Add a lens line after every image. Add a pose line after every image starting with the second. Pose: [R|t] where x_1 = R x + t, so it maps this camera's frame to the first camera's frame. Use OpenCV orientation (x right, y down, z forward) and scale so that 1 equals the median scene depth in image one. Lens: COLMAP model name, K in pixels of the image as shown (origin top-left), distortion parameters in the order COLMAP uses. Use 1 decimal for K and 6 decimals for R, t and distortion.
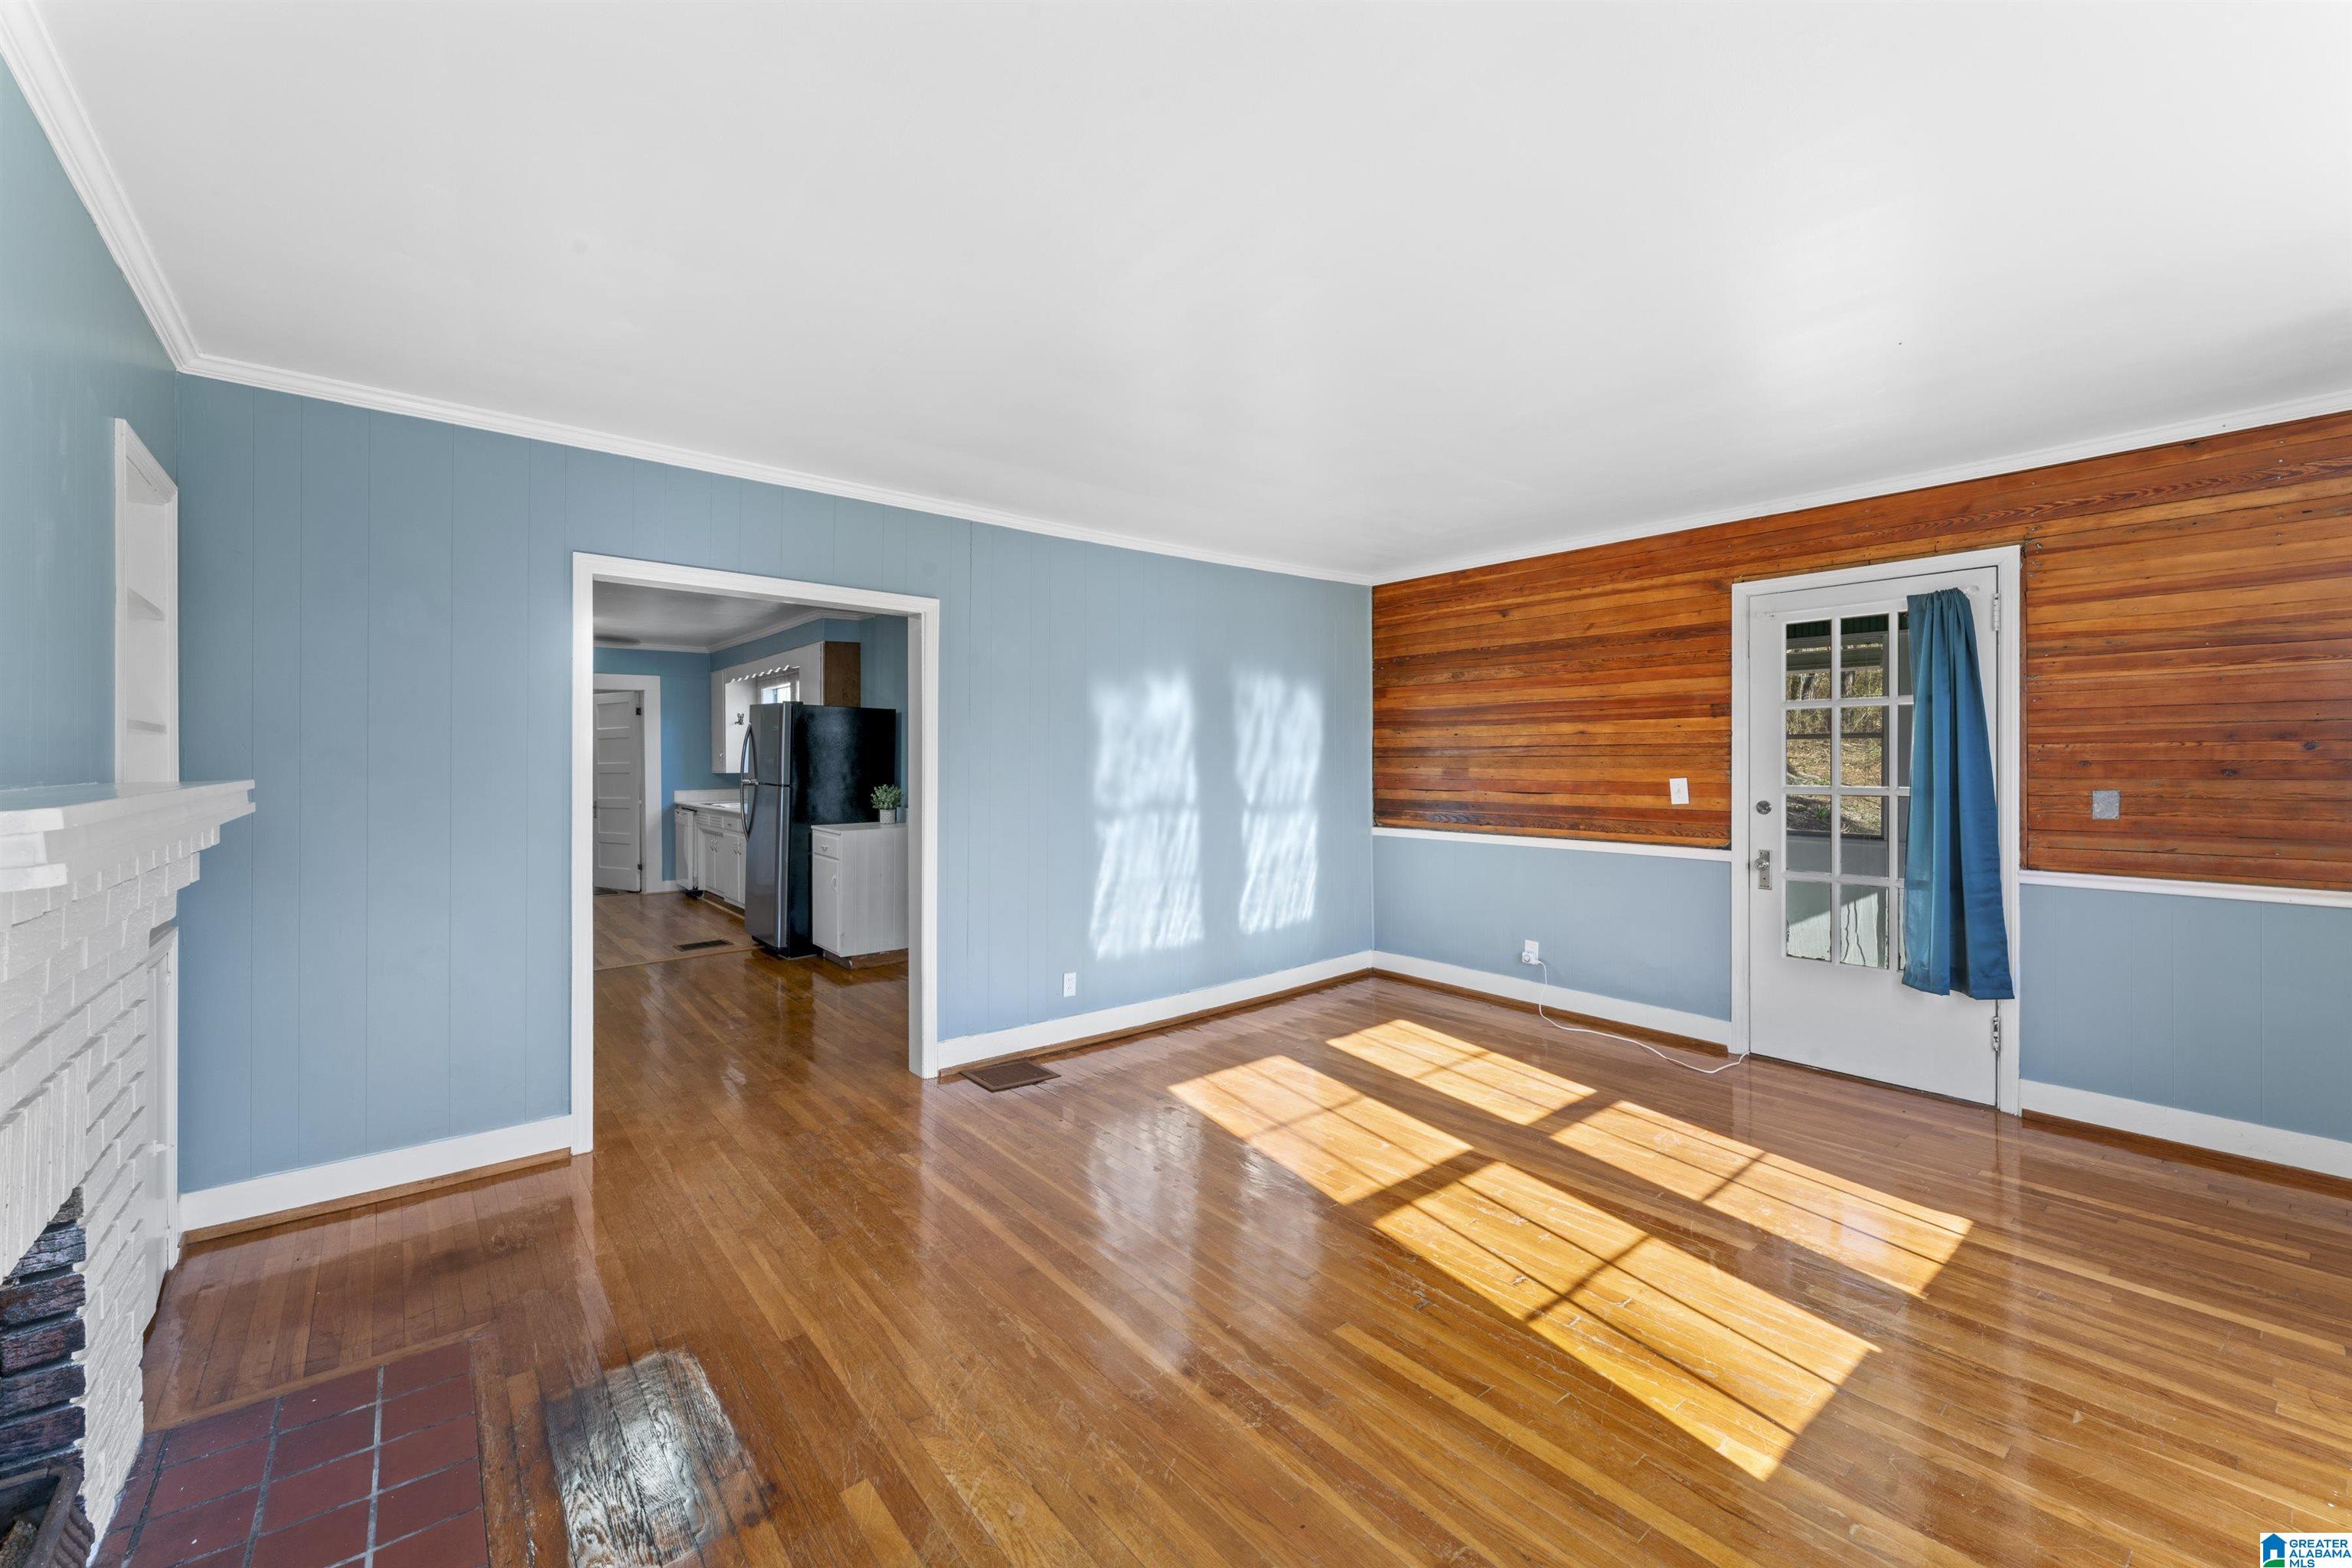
lens RADIAL K [[944.1, 0, 1174.8], [0, 944.1, 759.1], [0, 0, 1]] dist [0.000500, -0.000101]
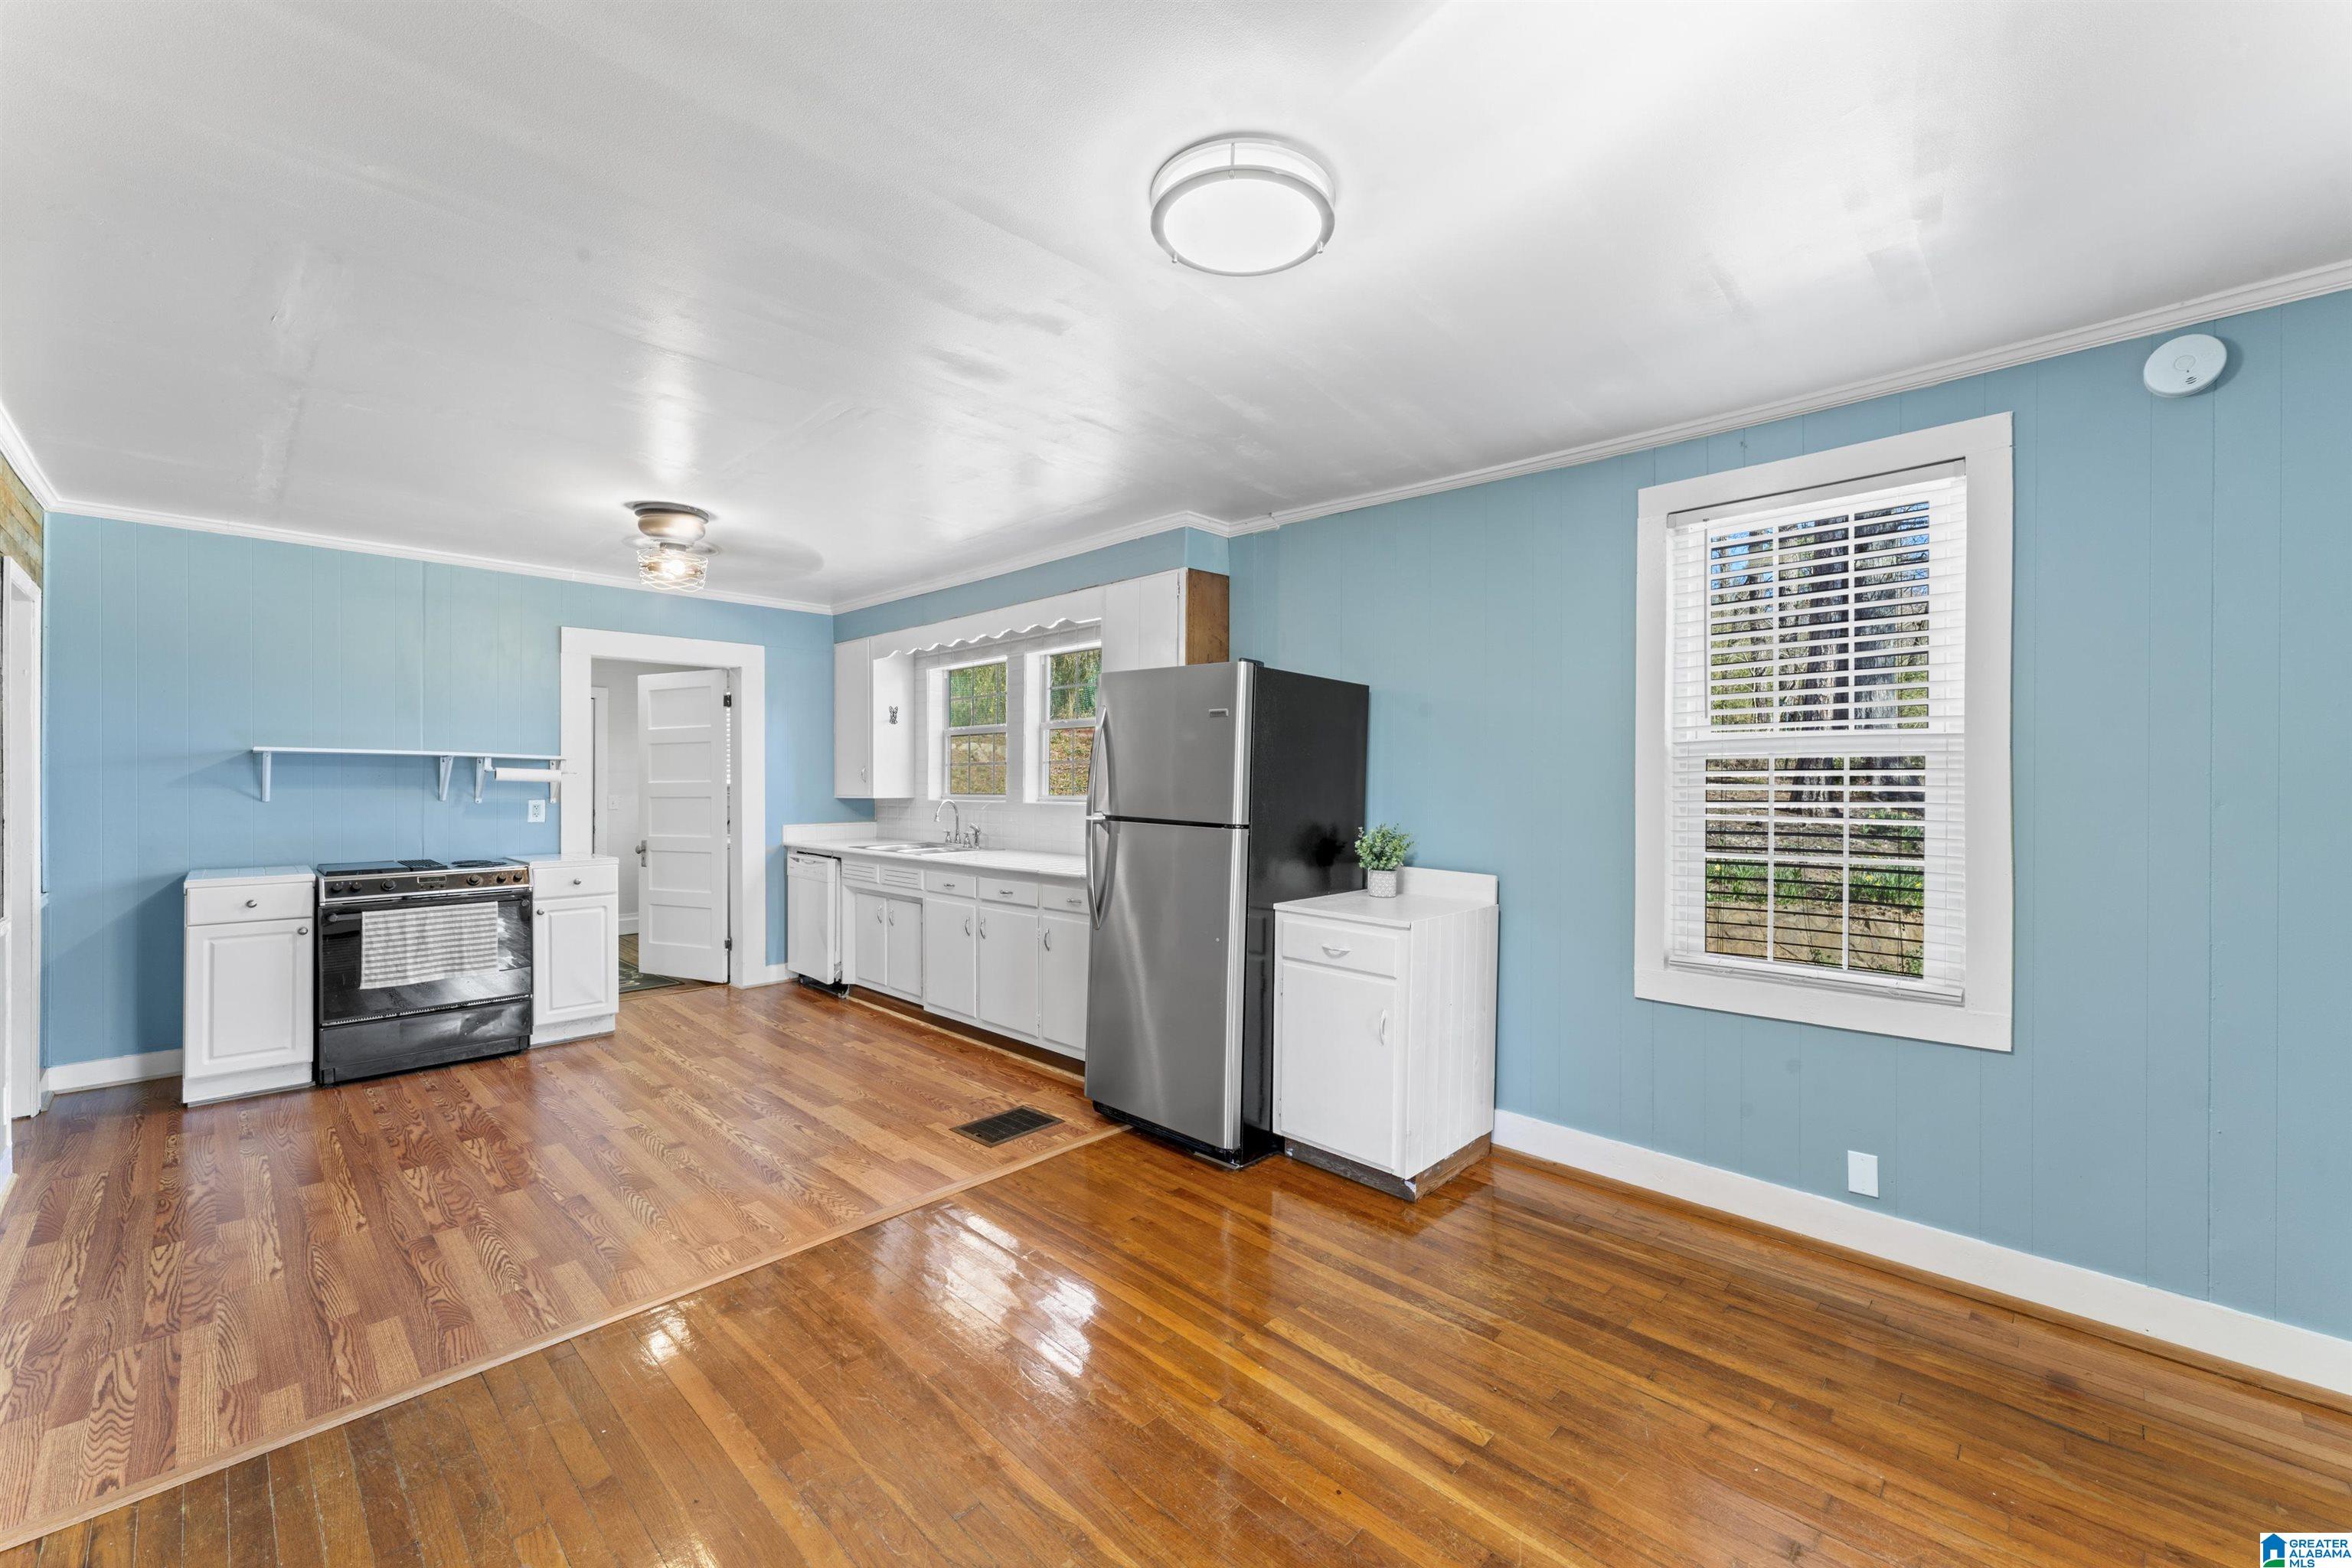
lens RADIAL K [[955.8, 0, 1181.9], [0, 955.8, 777.3], [0, 0, 1]] dist [0.011165, -0.000053]
pose [[0.995158, 0.003746, 0.098213, -0.327059], [-0.003753, 0.999993, -0.000113, 0.000005], [-0.098213, -0.000256, 0.995165, 0.325774]]
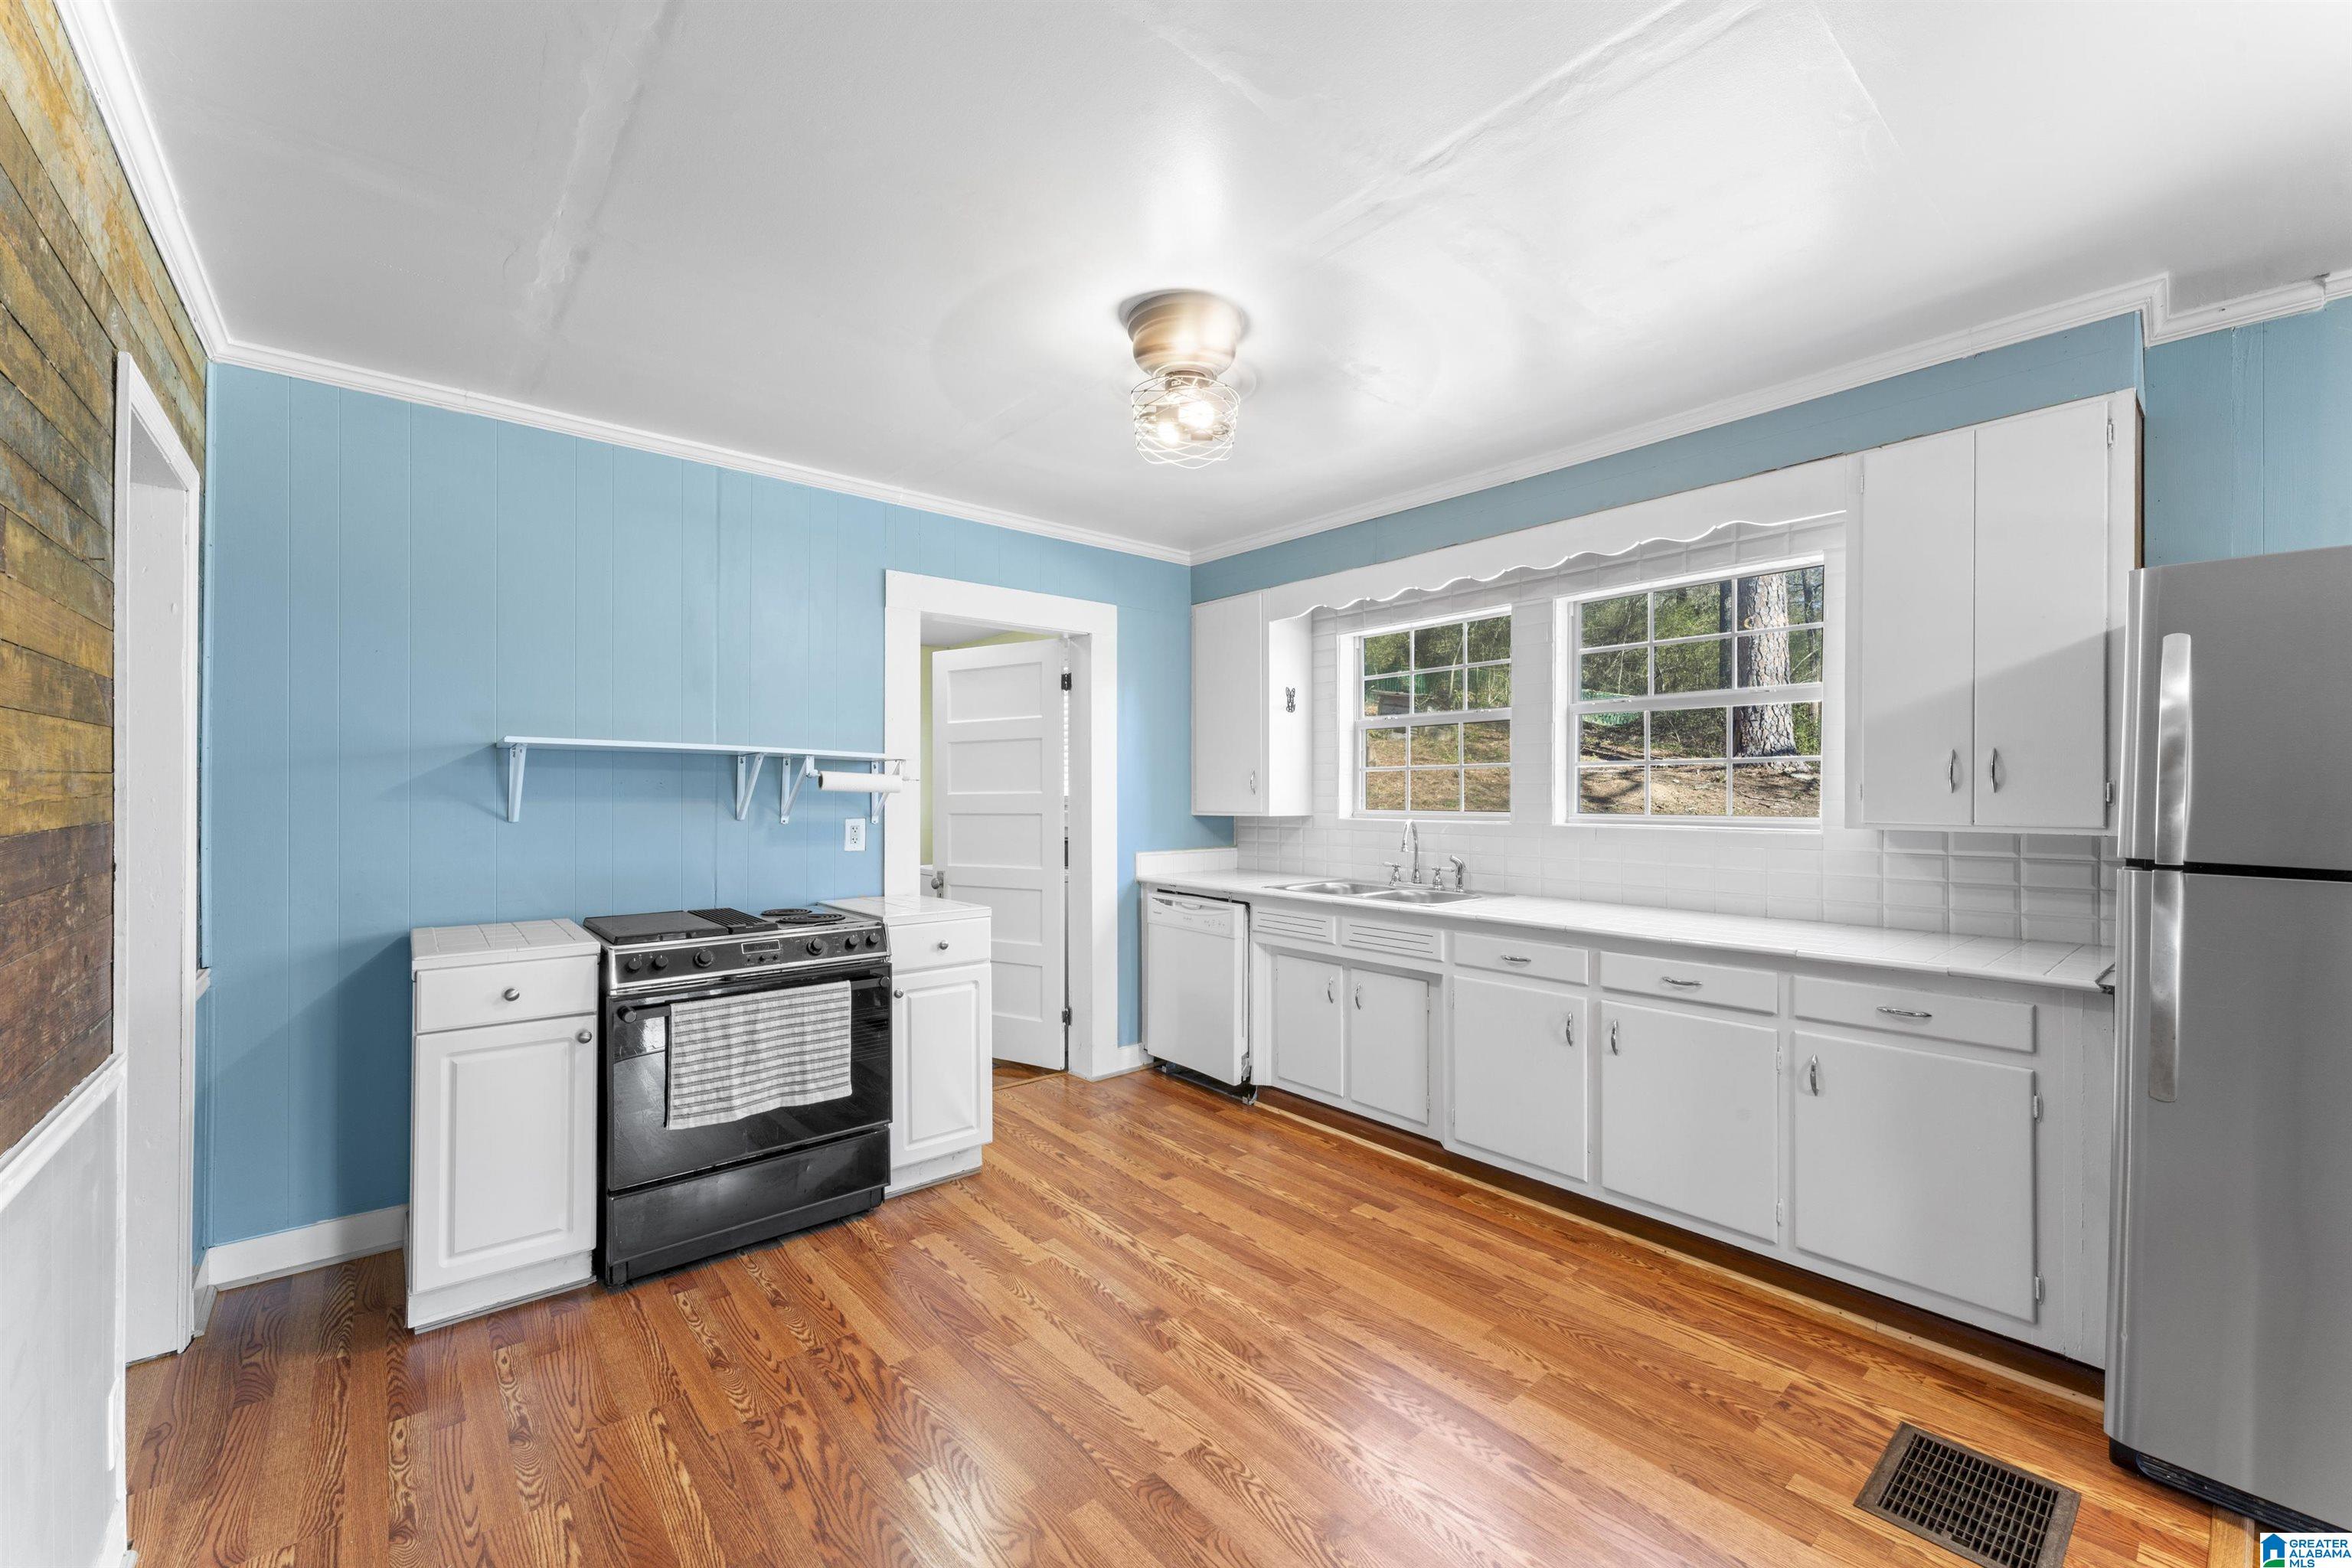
lens RADIAL K [[942.2, 0, 1176.0], [0, 942.2, 784.0], [0, 0, 1]] dist [0.006676, -0.000042]
pose [[0.999917, 0.004439, 0.012126, -0.522265], [-0.004368, 0.999973, -0.005933, 0.002279], [-0.012152, 0.005880, 0.999909, 0.538683]]
